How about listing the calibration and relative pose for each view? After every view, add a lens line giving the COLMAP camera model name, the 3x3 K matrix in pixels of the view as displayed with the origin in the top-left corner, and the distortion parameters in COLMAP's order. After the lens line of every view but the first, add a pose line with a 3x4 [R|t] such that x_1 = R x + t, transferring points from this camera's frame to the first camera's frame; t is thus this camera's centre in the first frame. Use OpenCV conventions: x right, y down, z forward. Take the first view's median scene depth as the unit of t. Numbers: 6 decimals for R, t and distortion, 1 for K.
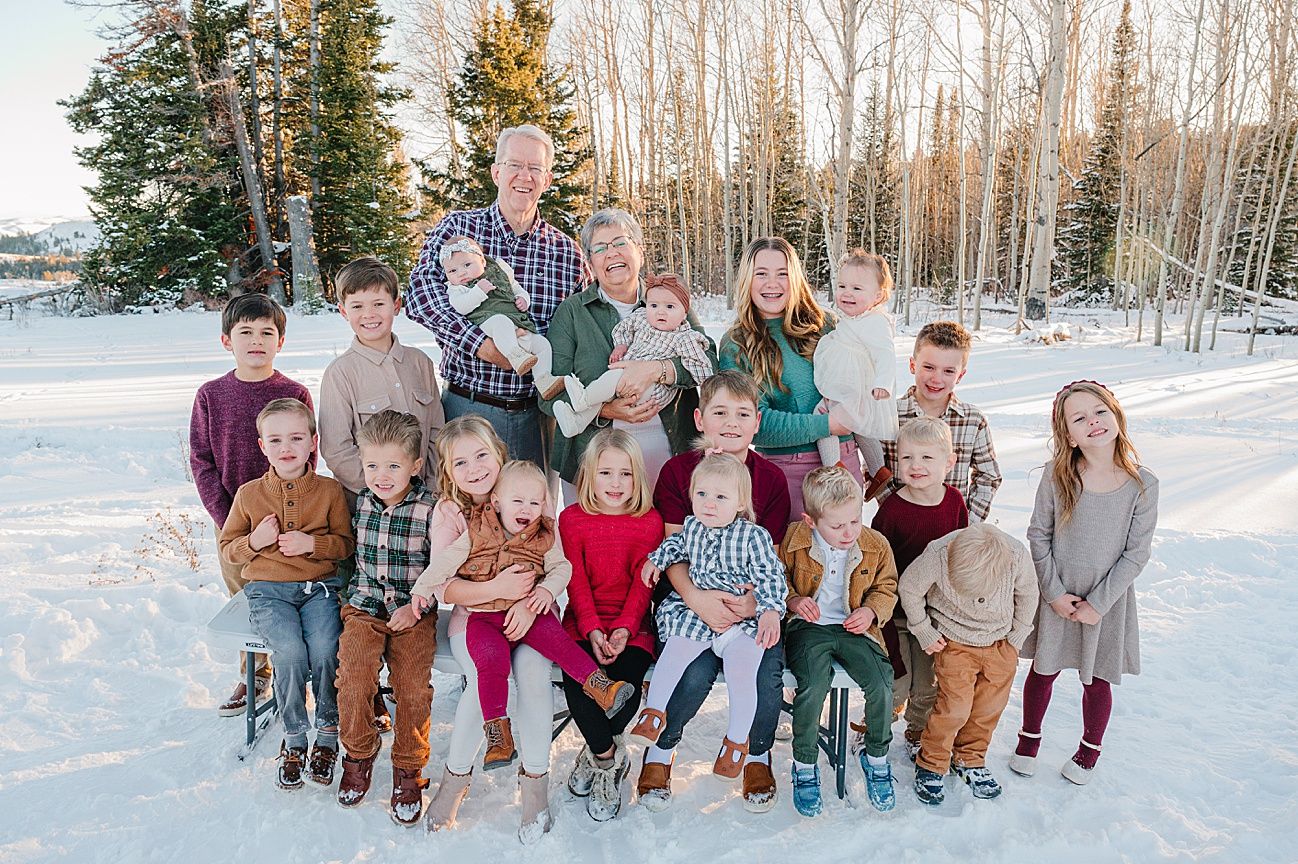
lens RADIAL K [[1030.1, 0, 643.1], [0, 1030.1, 421.9], [0, 0, 1]] dist [-0.010941, 0.001160]
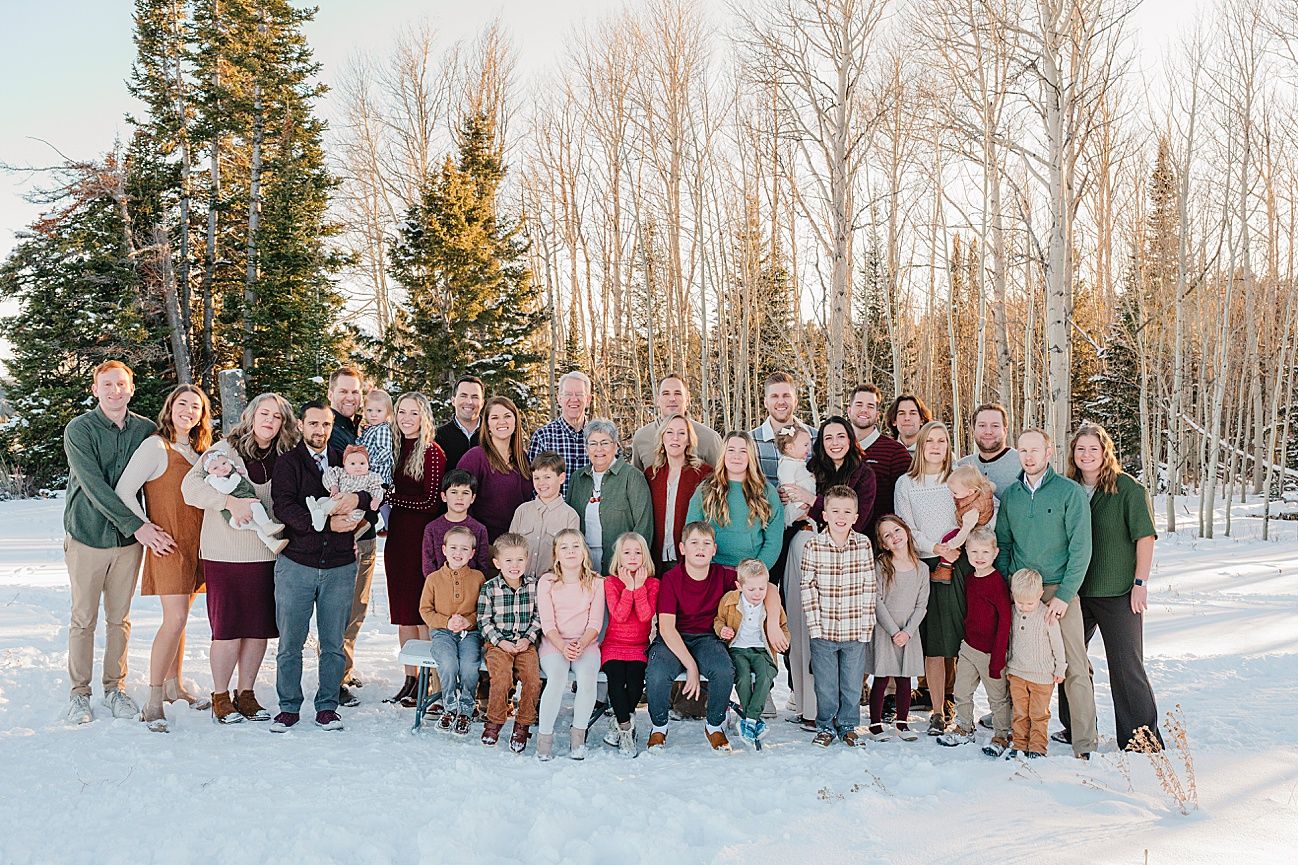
lens RADIAL K [[1317.8, 0, 640.3], [0, 1317.8, 416.2], [0, 0, 1]] dist [0.005313, -0.005880]
pose [[0.999592, 0.001516, 0.028521, -0.008112], [0.003361, 0.985406, -0.170187, 0.018288], [-0.028363, 0.170213, 0.984999, -0.133550]]
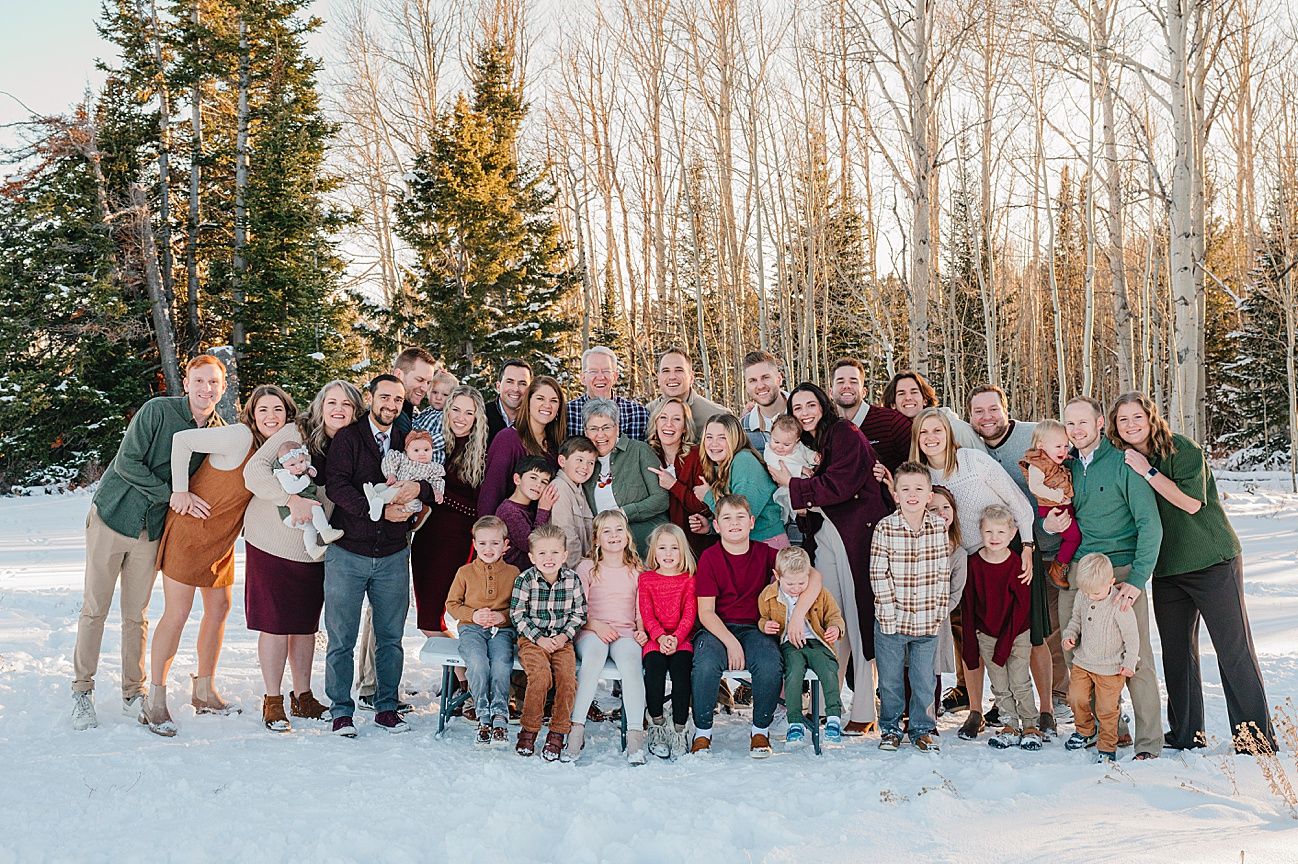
lens RADIAL K [[1552.7, 0, 599.4], [0, 1552.7, 401.7], [0, 0, 1]] dist [-0.003578, 0.014388]
pose [[0.999353, -0.018568, -0.030796, -0.006349], [0.013236, 0.986192, -0.165077, 0.022374], [0.033436, 0.164562, 0.985800, -0.151014]]
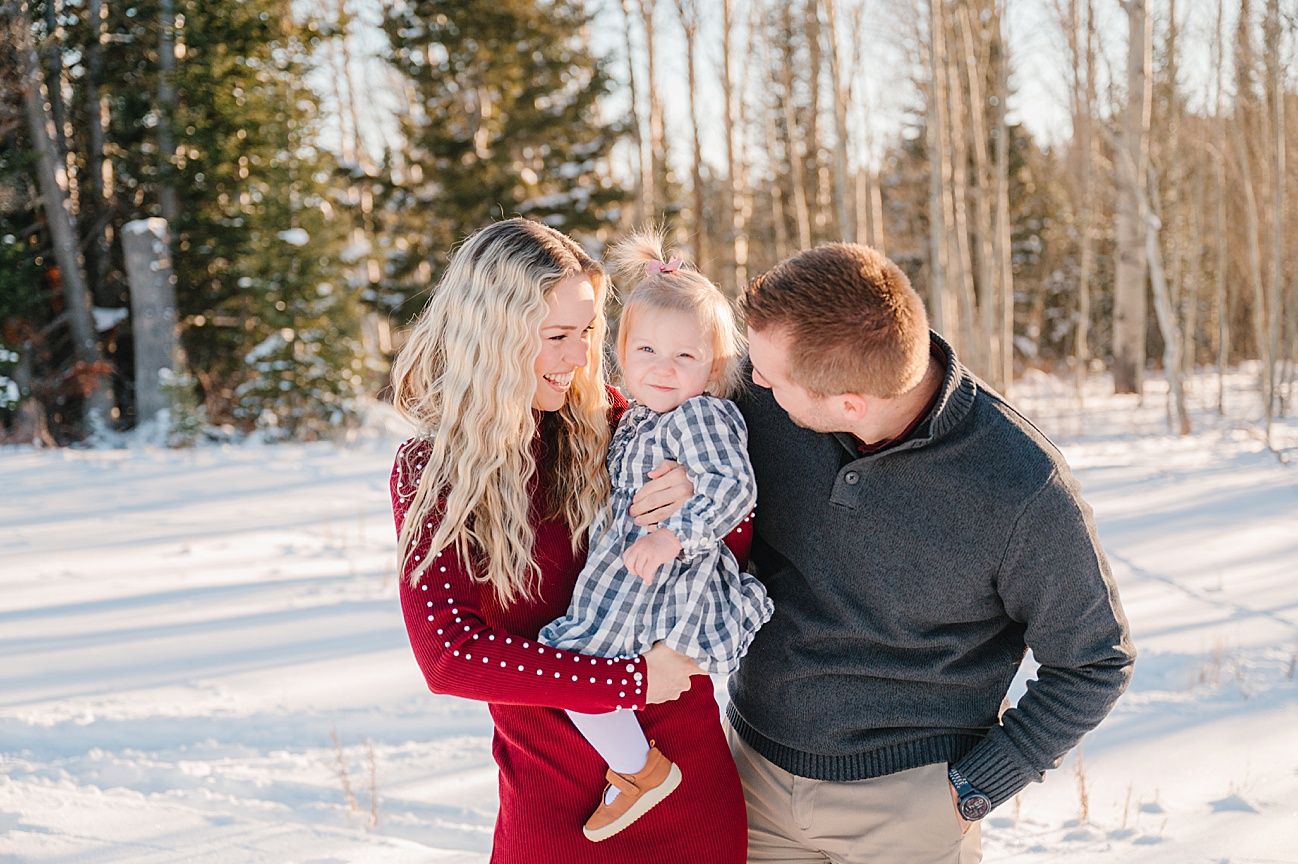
lens RADIAL K [[1965.1, 0, 649.0], [0, 1965.1, 432.0], [0, 0, 1]] dist [0.013993, 0.072132]
pose [[0.999726, -0.022984, -0.004542, -0.070359], [0.022424, 0.994855, -0.098799, -0.008222], [0.006789, 0.098670, 0.995097, 0.015087]]
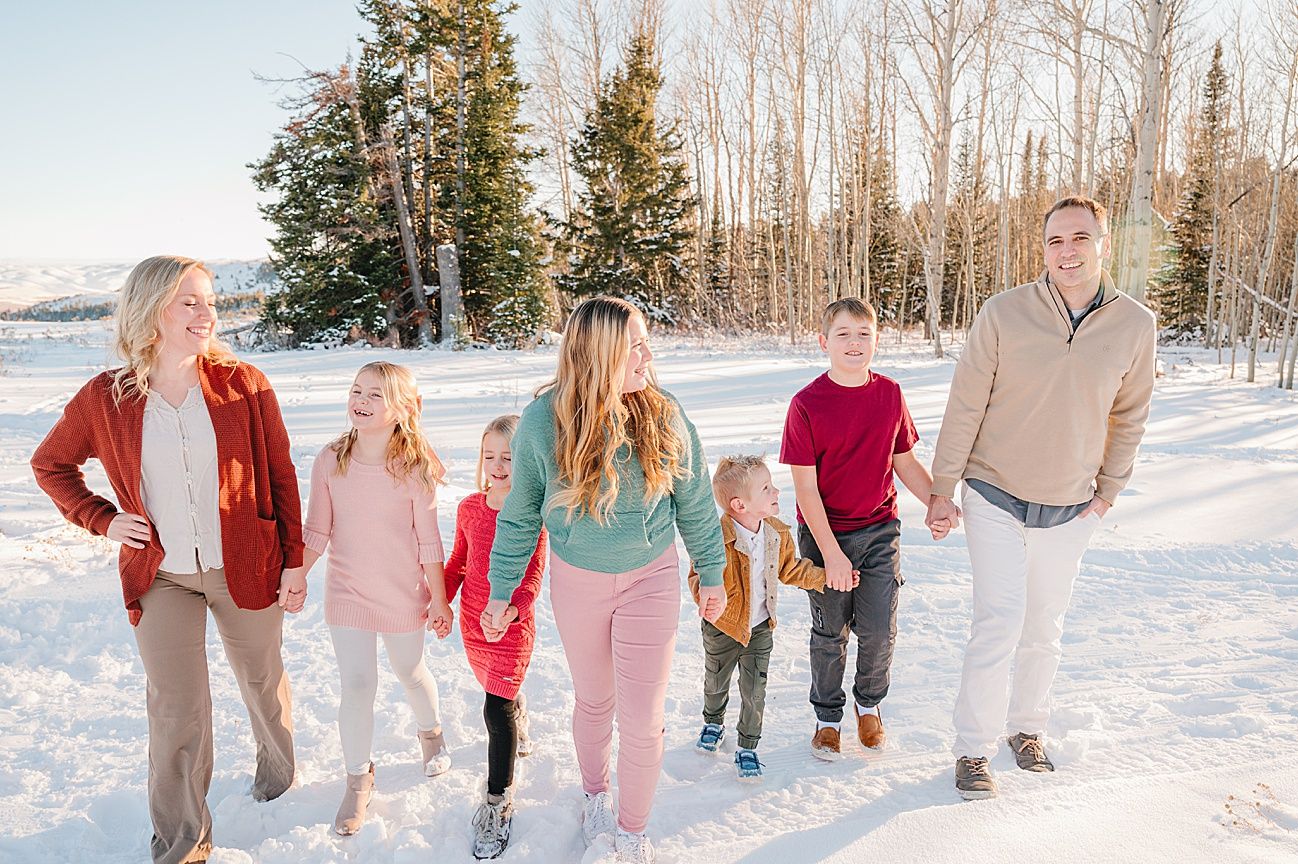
lens RADIAL K [[986.0, 0, 649.0], [0, 986.0, 432.0], [0, 0, 1]] dist [-0.006885, 0.002064]
pose [[0.996446, 0.009790, -0.083664, -0.022276], [-0.011578, 0.999714, -0.020913, 0.003476], [0.083435, 0.021807, 0.996275, -0.042188]]
